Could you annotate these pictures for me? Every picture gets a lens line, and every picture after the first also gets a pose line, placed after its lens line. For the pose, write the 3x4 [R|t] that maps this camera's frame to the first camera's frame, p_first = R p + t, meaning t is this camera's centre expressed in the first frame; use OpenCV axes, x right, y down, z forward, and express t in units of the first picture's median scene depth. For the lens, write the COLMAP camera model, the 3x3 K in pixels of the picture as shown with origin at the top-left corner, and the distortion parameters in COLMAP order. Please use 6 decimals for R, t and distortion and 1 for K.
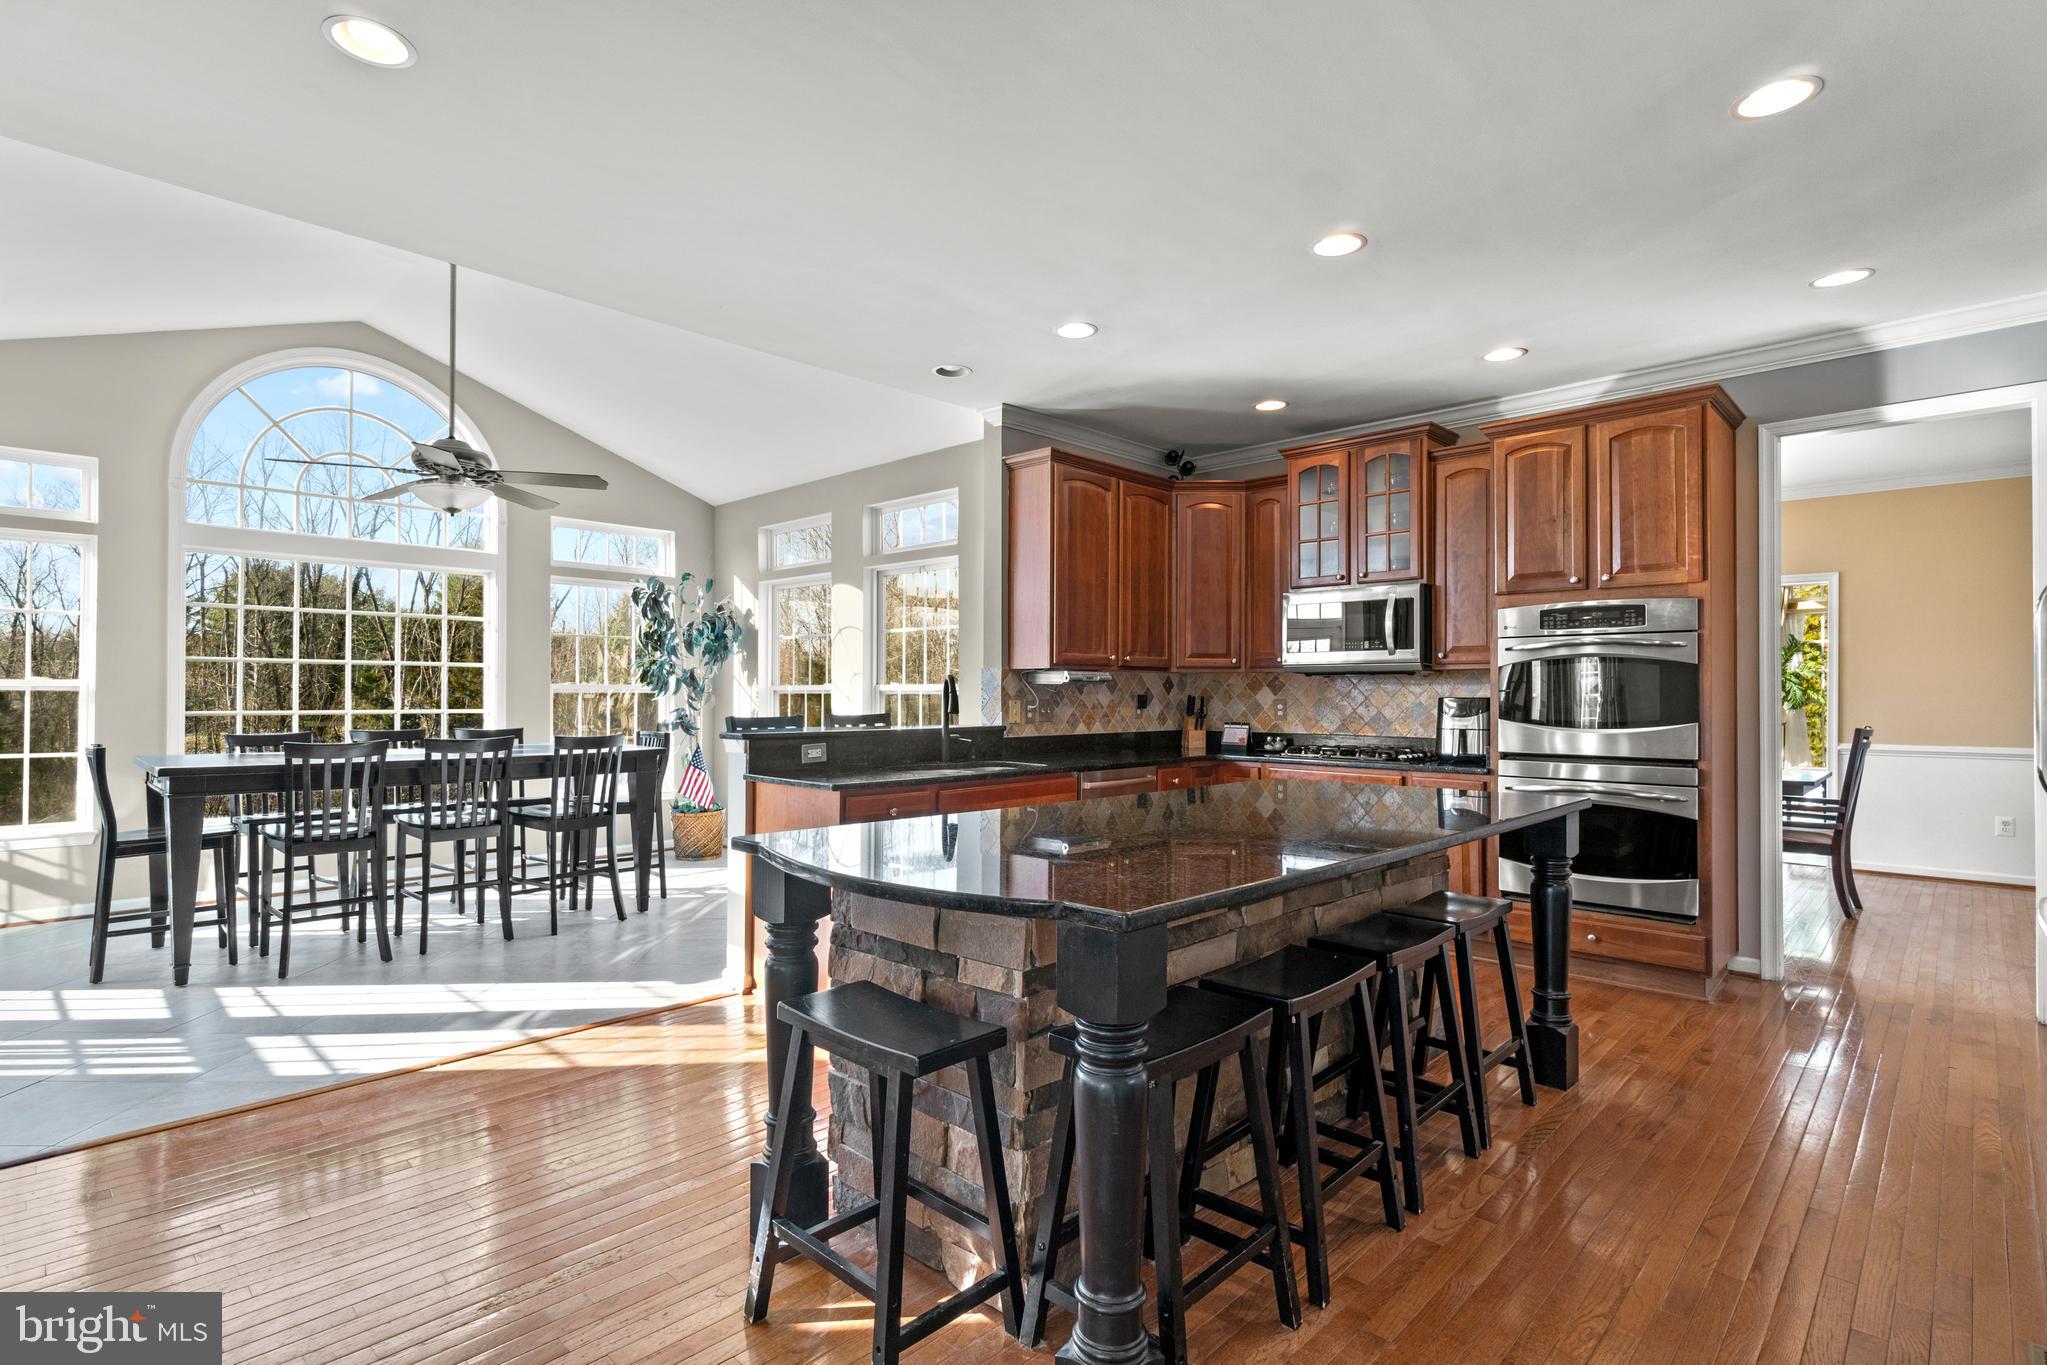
lens RADIAL K [[988.7, 0, 1012.2], [0, 988.7, 678.3], [0, 0, 1]] dist [-0.003471, -0.000887]
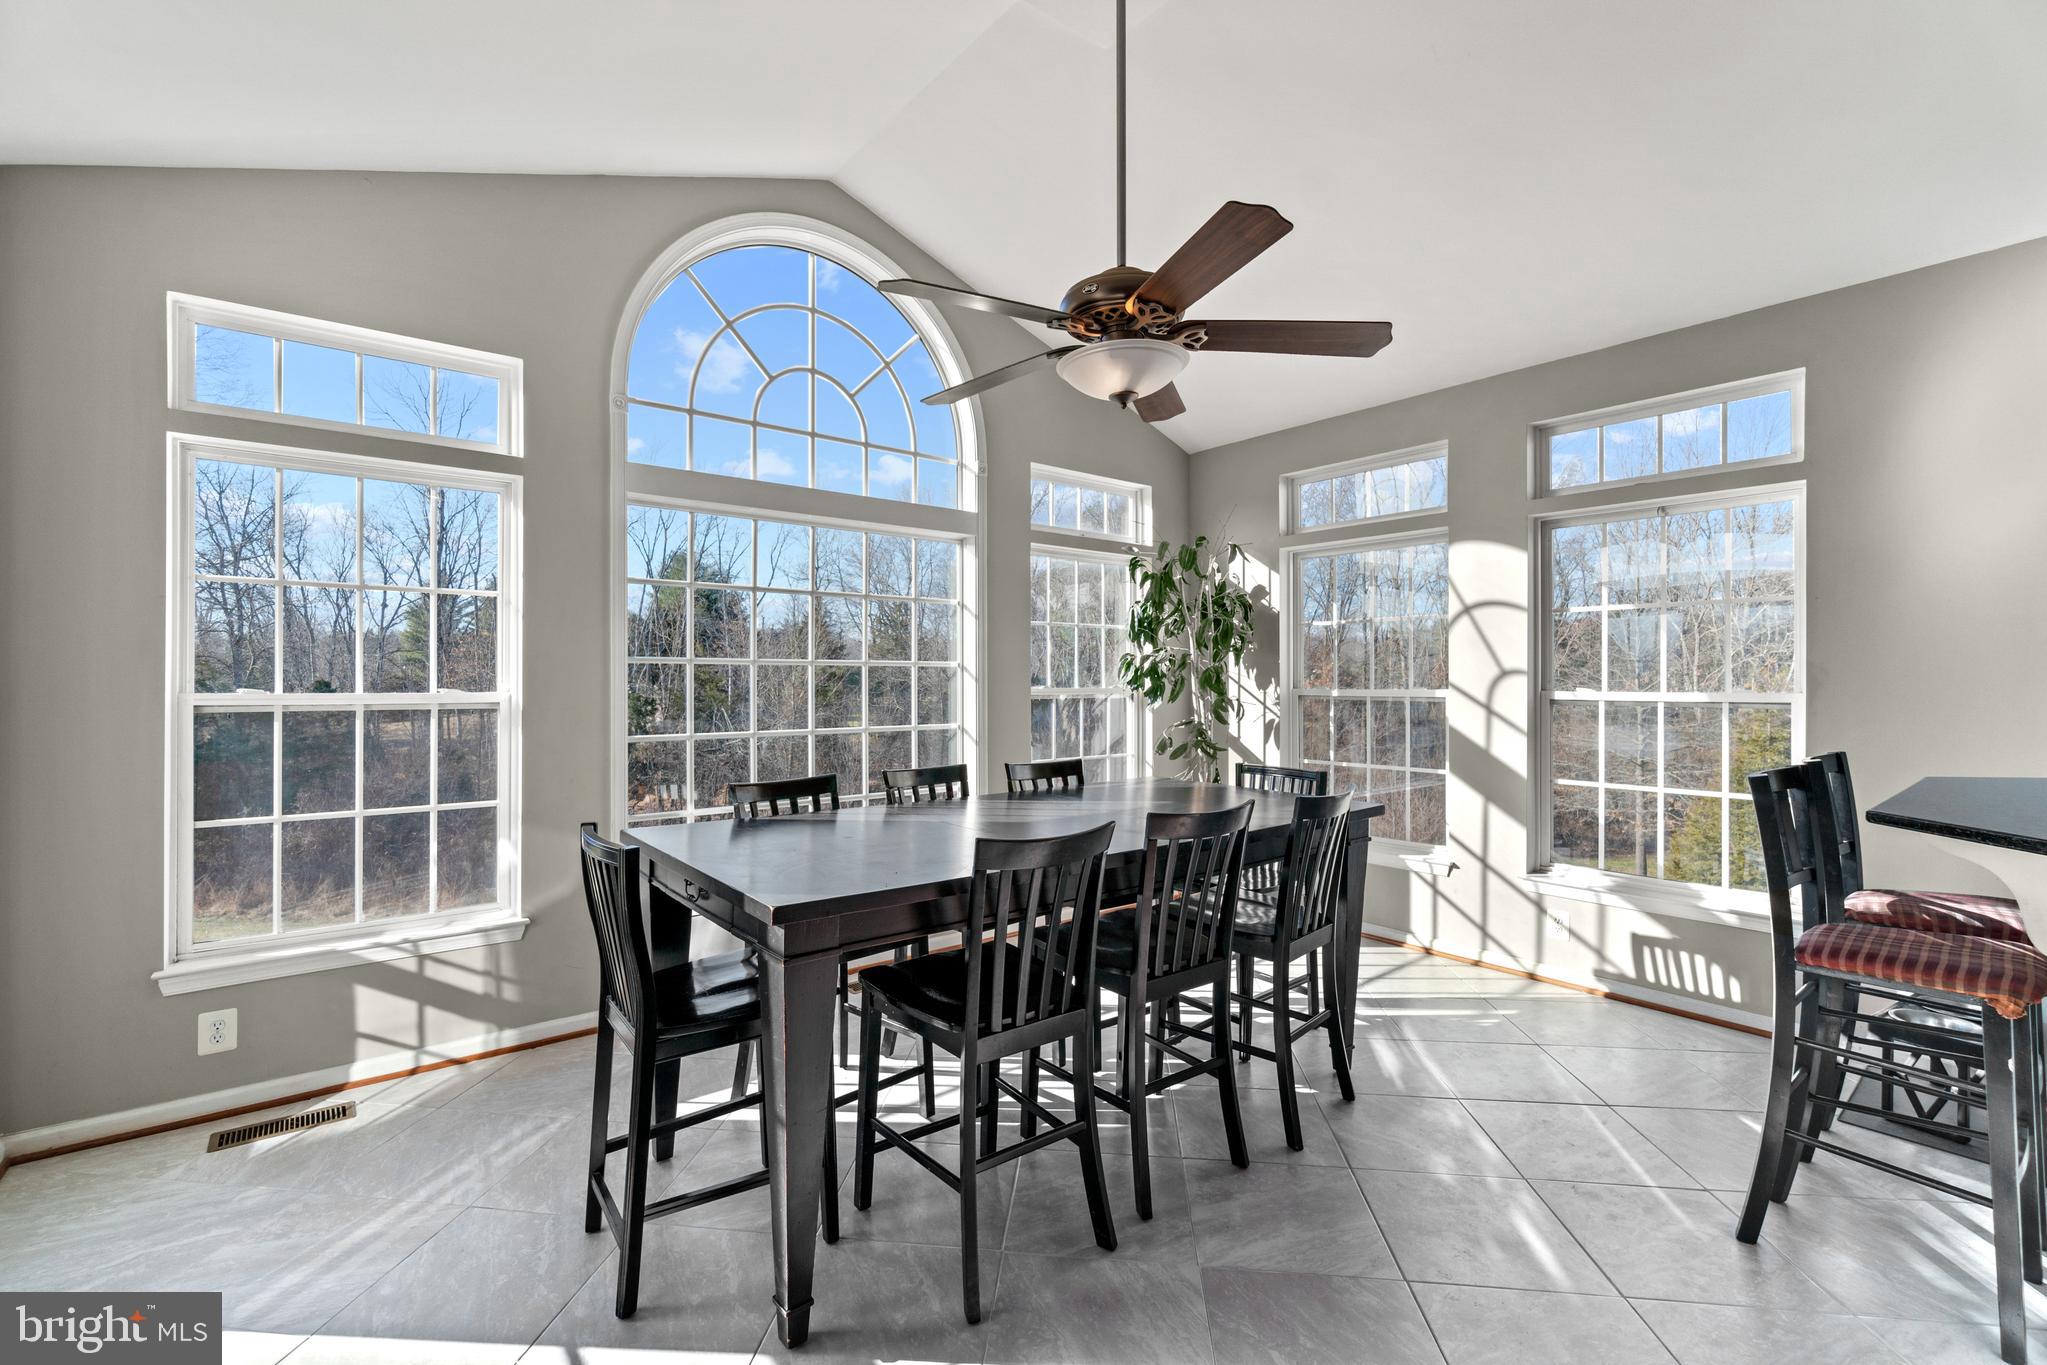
lens RADIAL K [[886.7, 0, 1017.9], [0, 886.7, 684.4], [0, 0, 1]] dist [-0.004606, 0.000029]
pose [[0.993284, -0.006040, -0.115544, -0.476771], [0.007865, 0.999851, 0.015338, -0.009903], [0.115434, -0.016143, 0.993184, 0.399652]]
